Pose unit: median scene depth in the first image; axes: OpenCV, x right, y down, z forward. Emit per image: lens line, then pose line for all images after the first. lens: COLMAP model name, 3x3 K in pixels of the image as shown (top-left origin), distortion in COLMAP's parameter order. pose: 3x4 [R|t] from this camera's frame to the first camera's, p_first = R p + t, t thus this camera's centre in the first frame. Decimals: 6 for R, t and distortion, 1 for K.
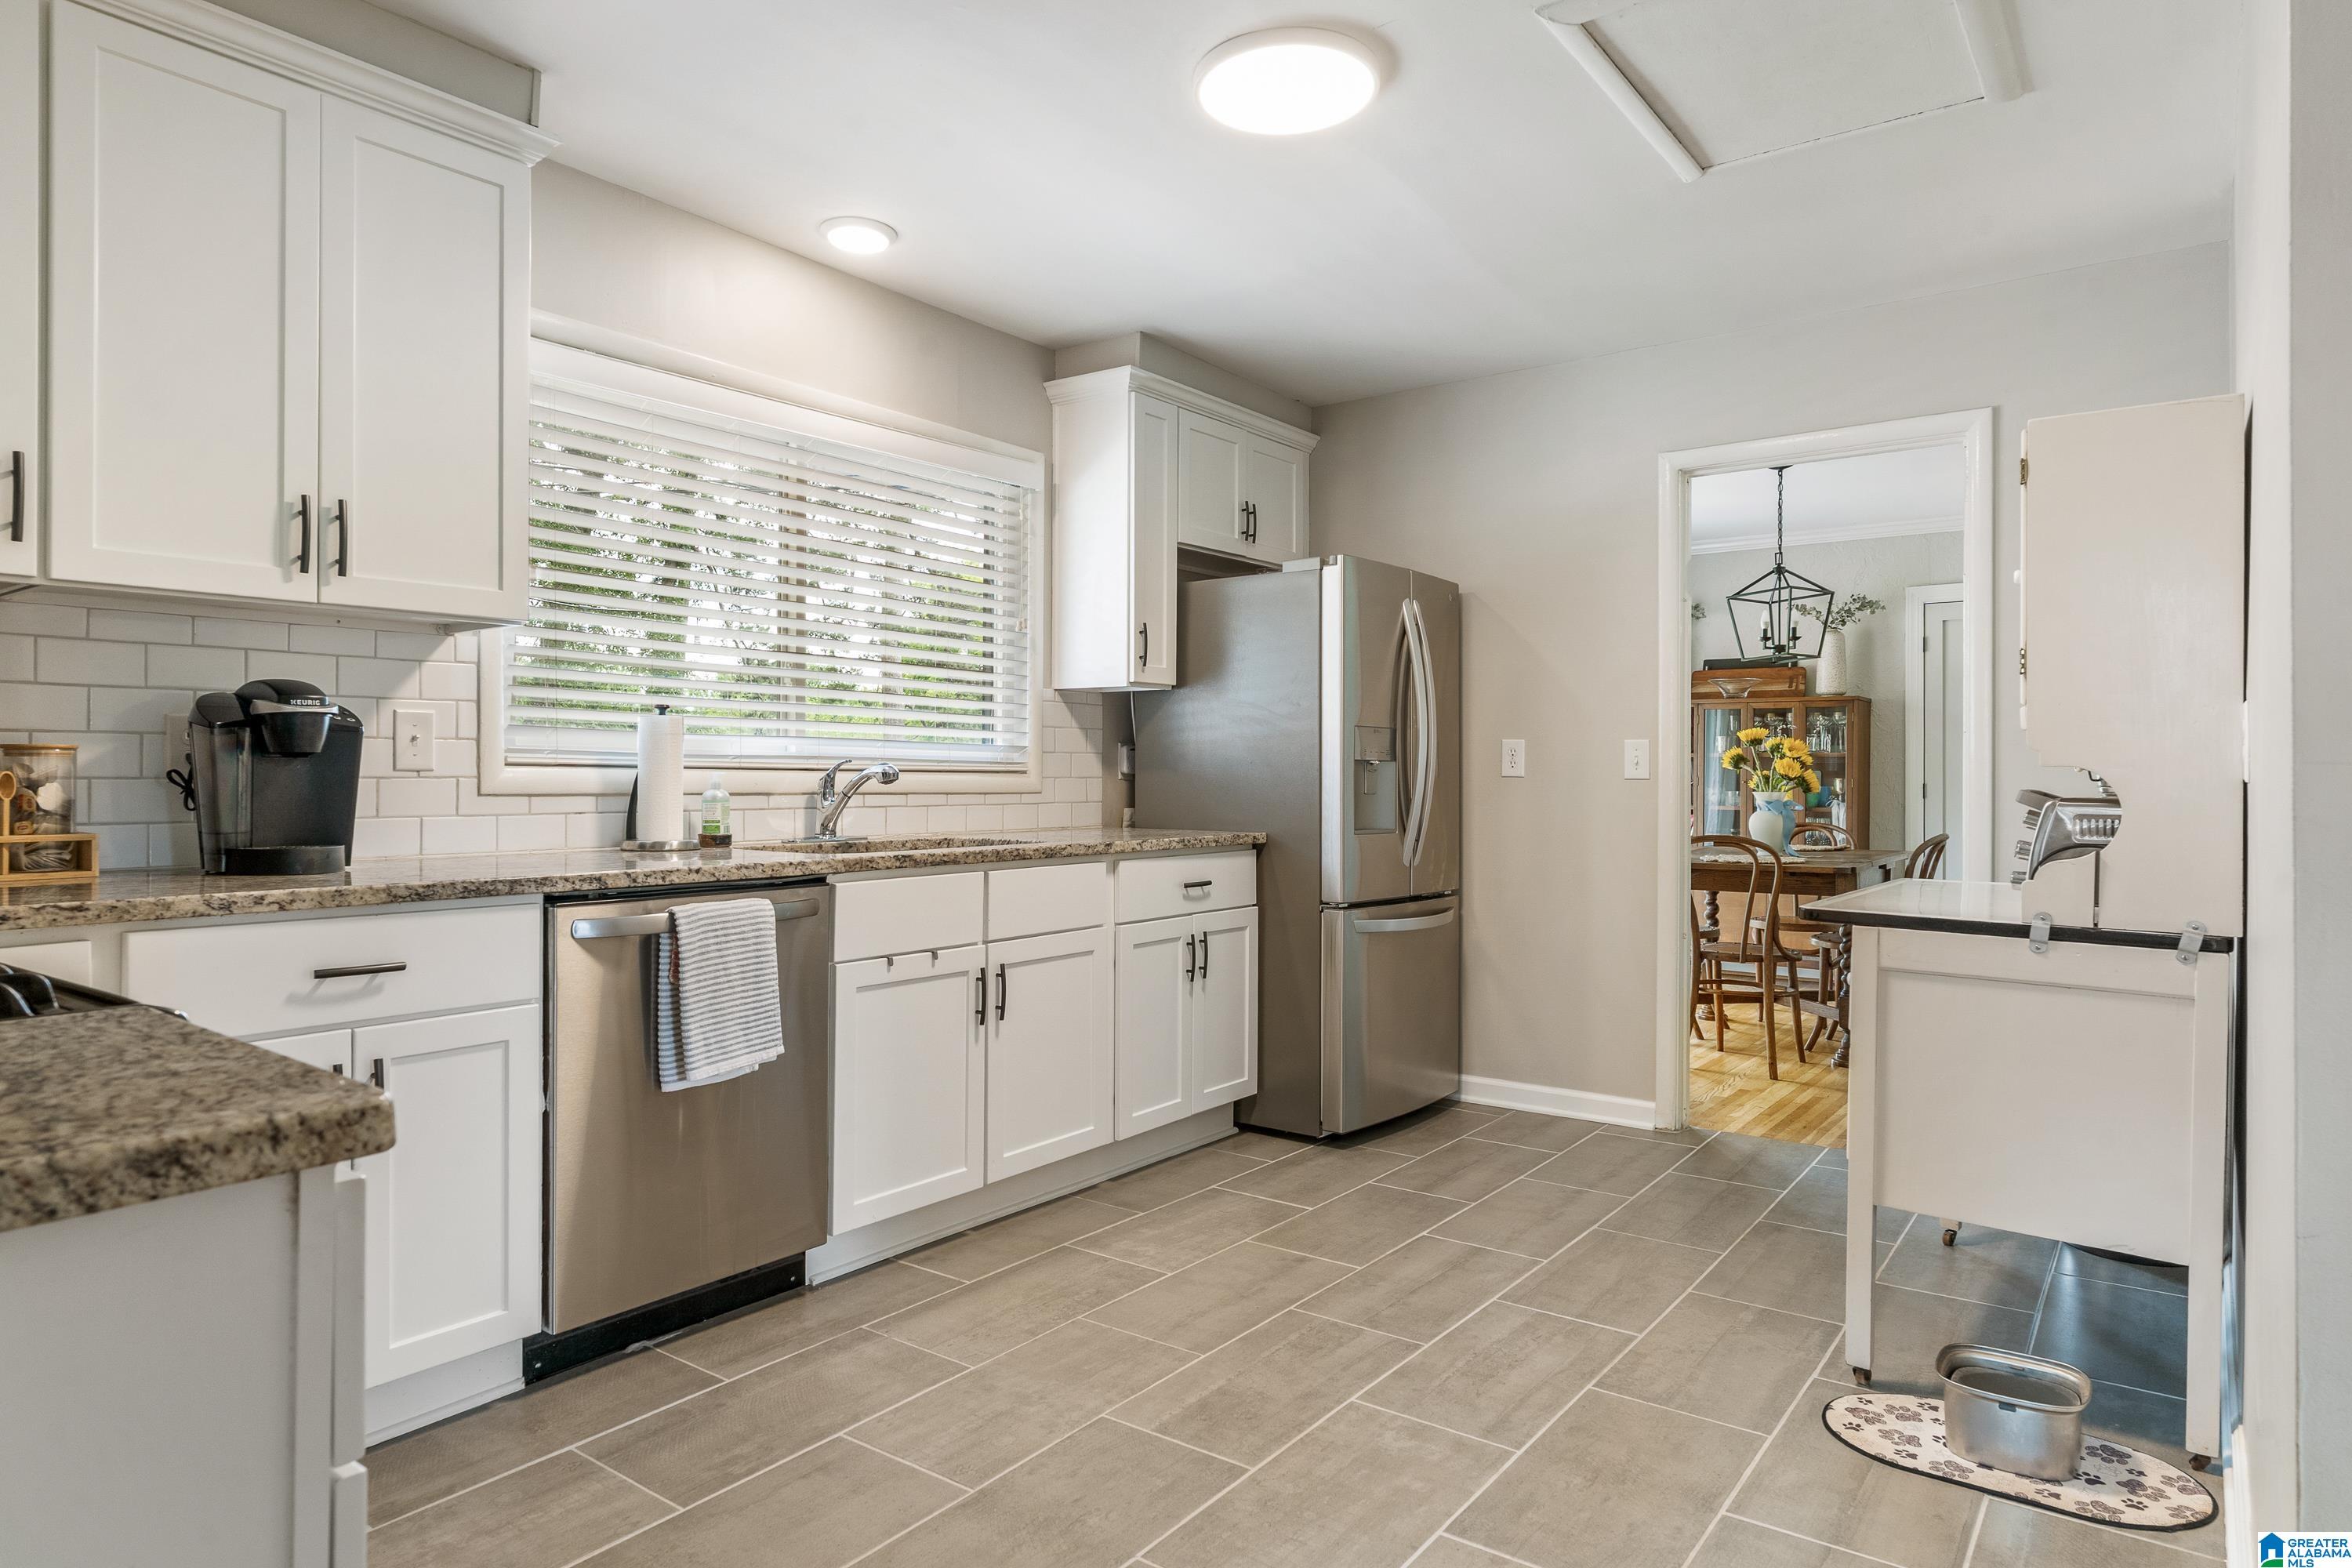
lens RADIAL K [[1416.2, 0, 1170.2], [0, 1416.2, 766.0], [0, 0, 1]] dist [0.007398, 0.000234]
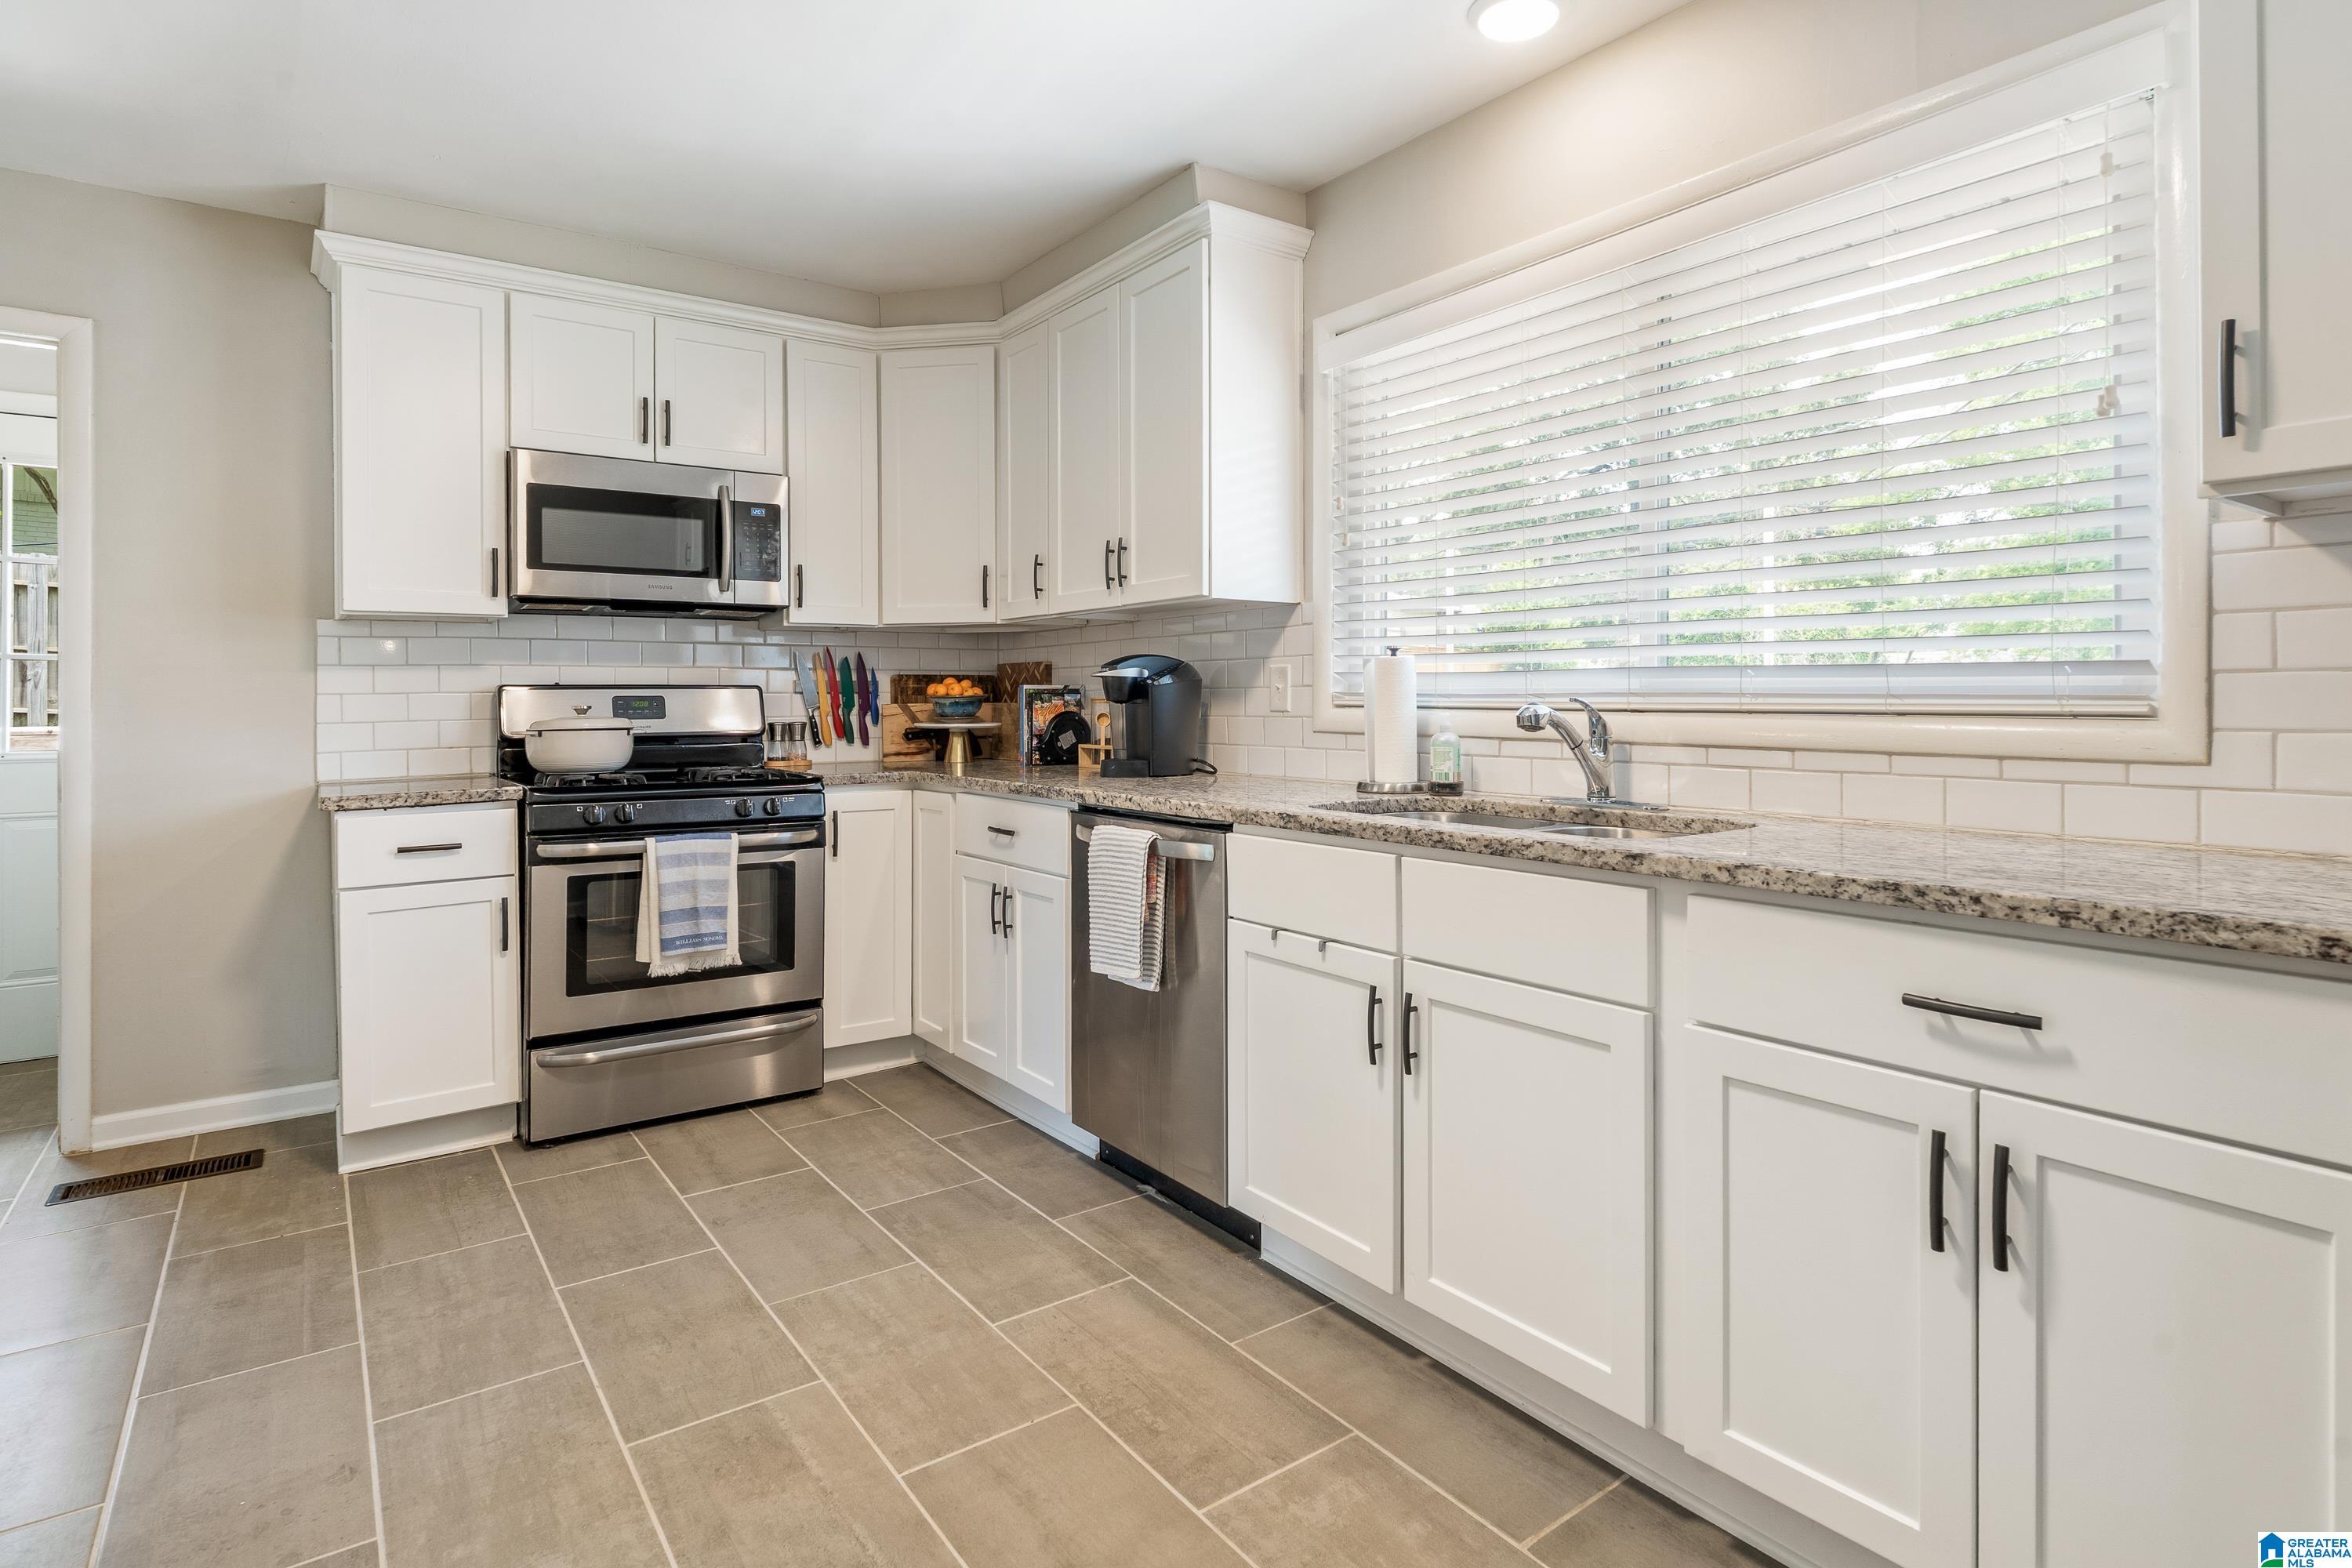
lens RADIAL K [[1214.1, 0, 1169.1], [0, 1214.1, 704.4], [0, 0, 1]] dist [-0.003742, -0.001017]
pose [[-0.317368, -0.004546, -0.948292, 0.473017], [0.003419, 0.999977, -0.005938, 0.001912], [0.948296, -0.005126, -0.317345, 1.061263]]
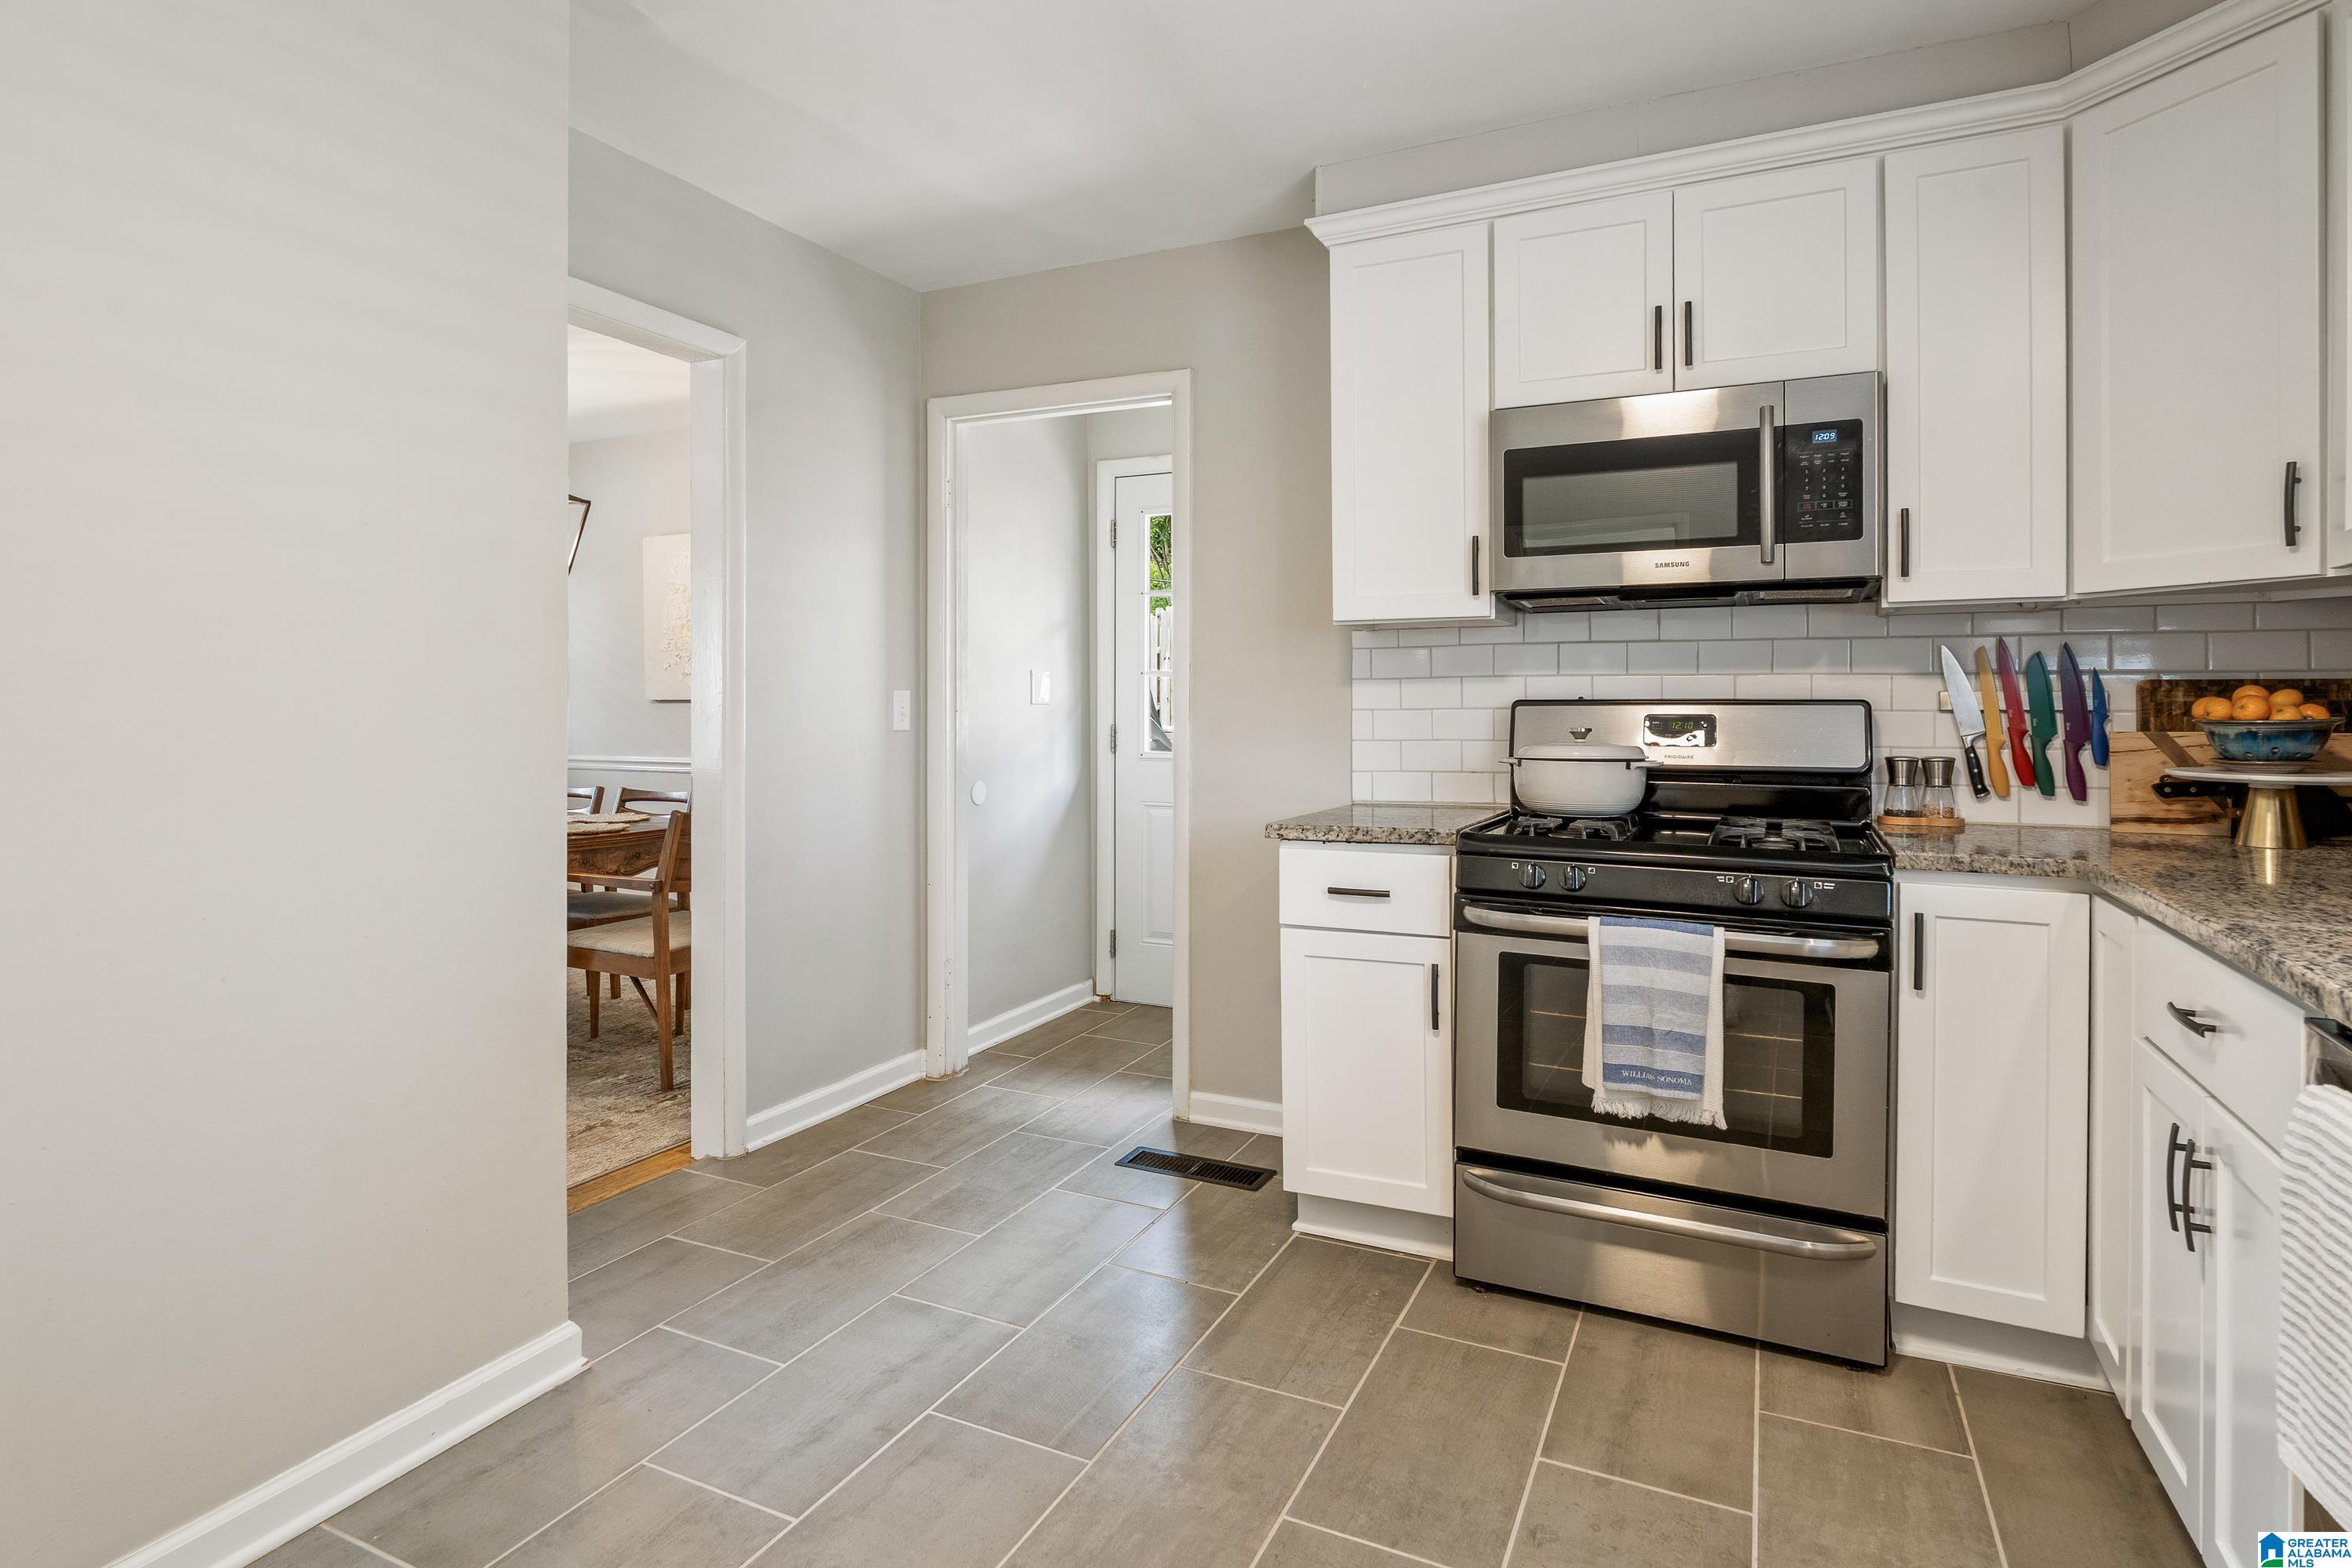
lens RADIAL K [[1260.5, 0, 1145.7], [0, 1260.5, 709.5], [0, 0, 1]] dist [0.008934, -0.002863]
pose [[-0.985269, -0.009123, -0.170767, 0.082973], [-0.009859, 0.999945, 0.003459, -0.016631], [0.170726, 0.005091, -0.985305, 1.029850]]
